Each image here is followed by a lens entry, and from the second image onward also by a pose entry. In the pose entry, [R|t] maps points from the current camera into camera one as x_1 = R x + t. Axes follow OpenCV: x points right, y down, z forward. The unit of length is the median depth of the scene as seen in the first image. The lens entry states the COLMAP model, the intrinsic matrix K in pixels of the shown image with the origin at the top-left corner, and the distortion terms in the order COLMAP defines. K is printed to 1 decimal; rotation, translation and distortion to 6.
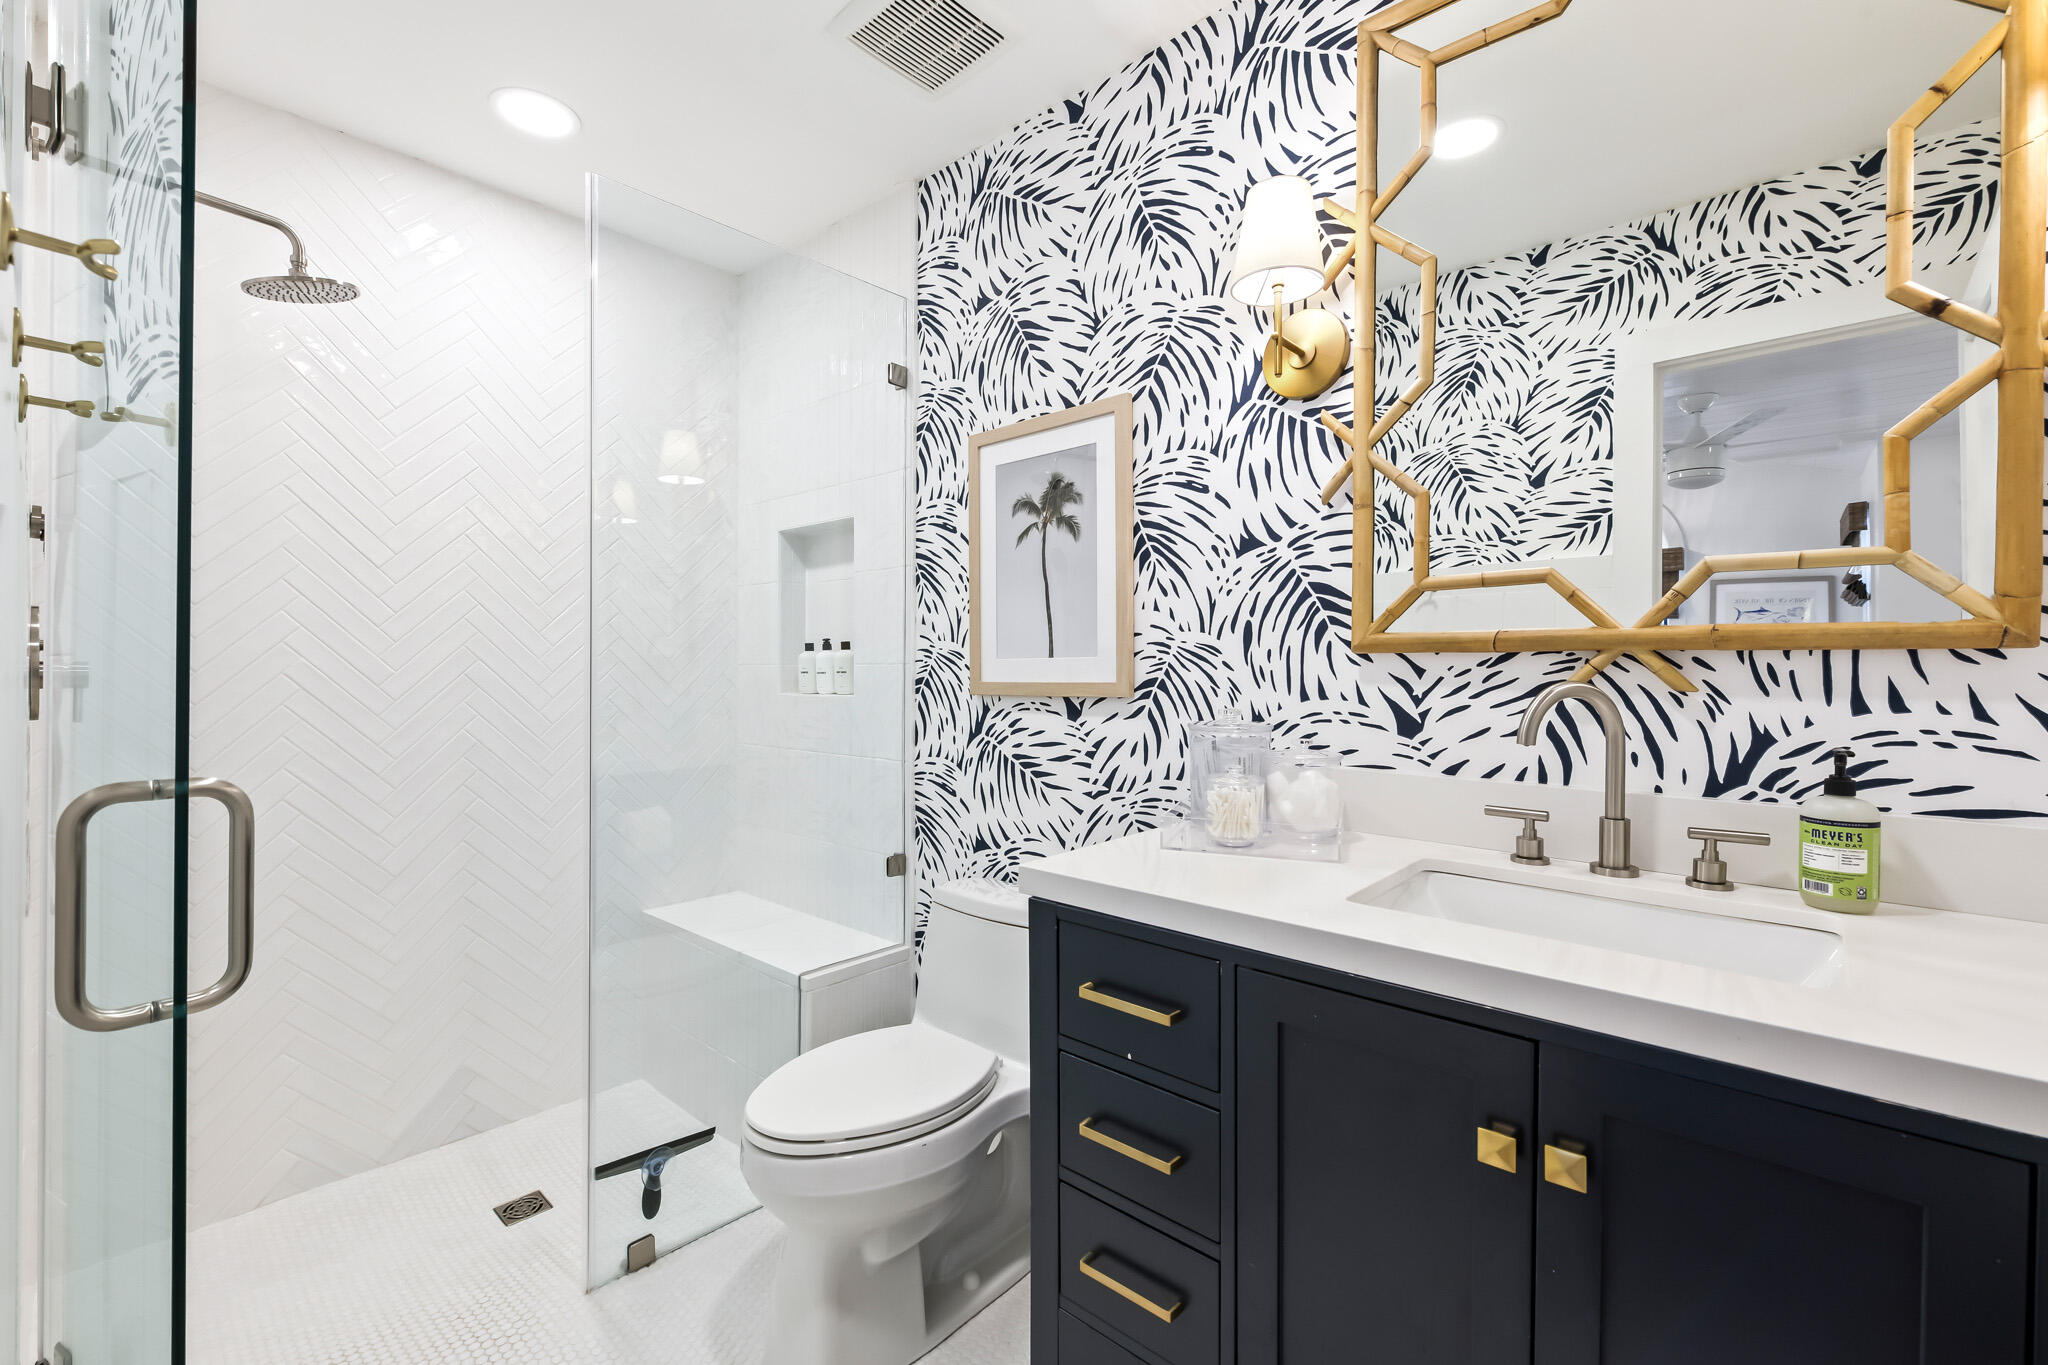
lens RADIAL K [[873.9, 0, 1024.0], [0, 873.9, 682.5], [0, 0, 1]] dist [0.000094, 0.000008]
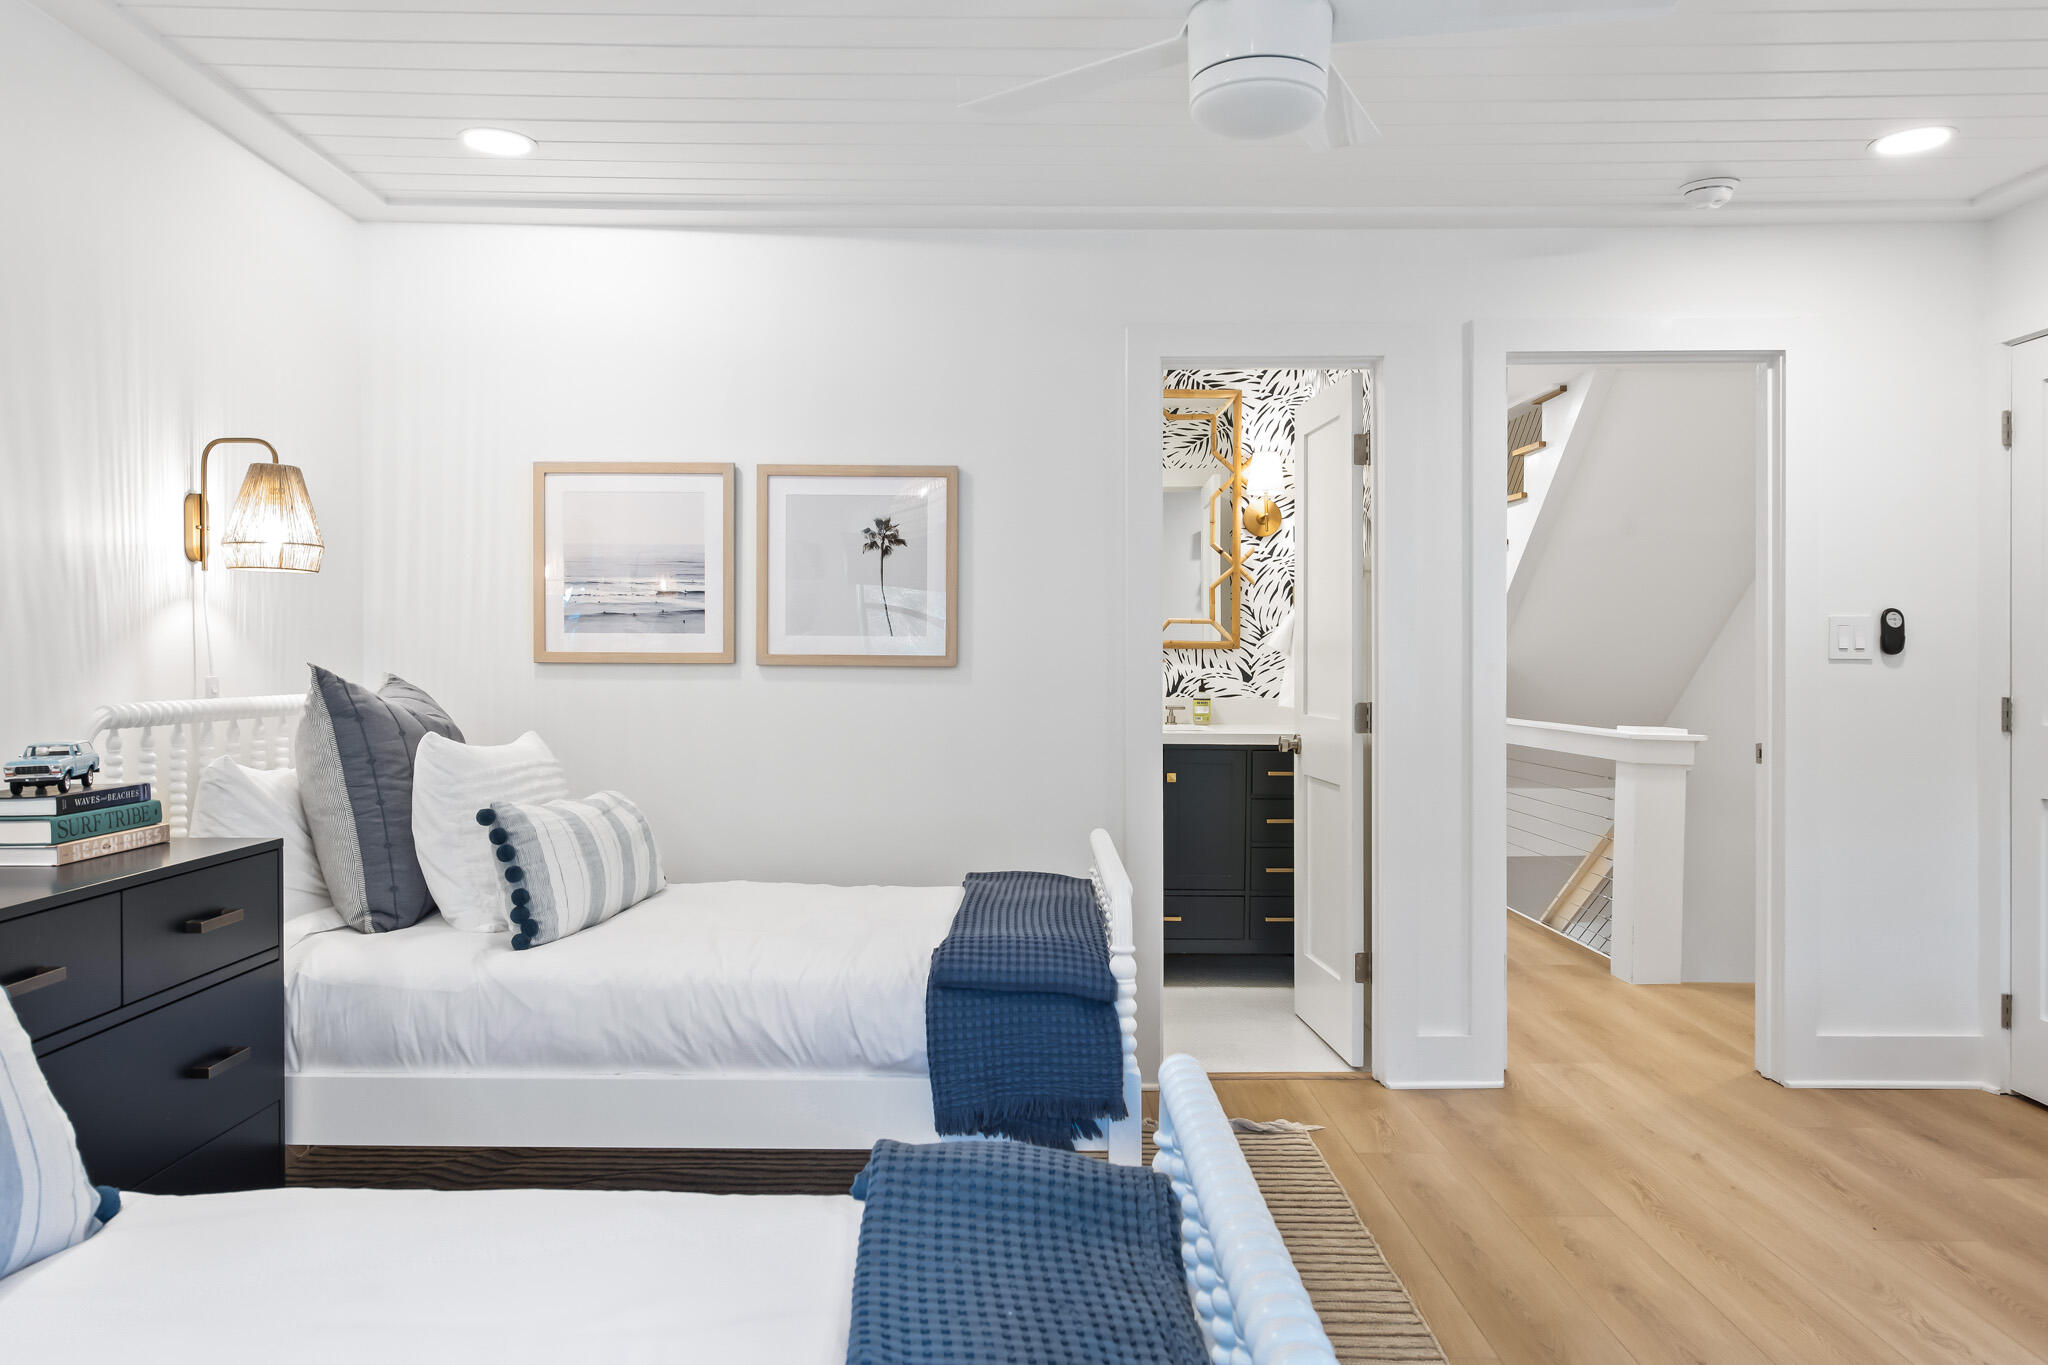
lens RADIAL K [[1357.1, 0, 1024.0], [0, 1357.1, 682.5], [0, 0, 1]] dist [0.000072, -0.000012]
pose [[0.683417, -0.003285, -0.730021, 4.357347], [0.011027, 0.999922, 0.005824, 0.052714], [0.729945, -0.012030, 0.683400, -3.167162]]
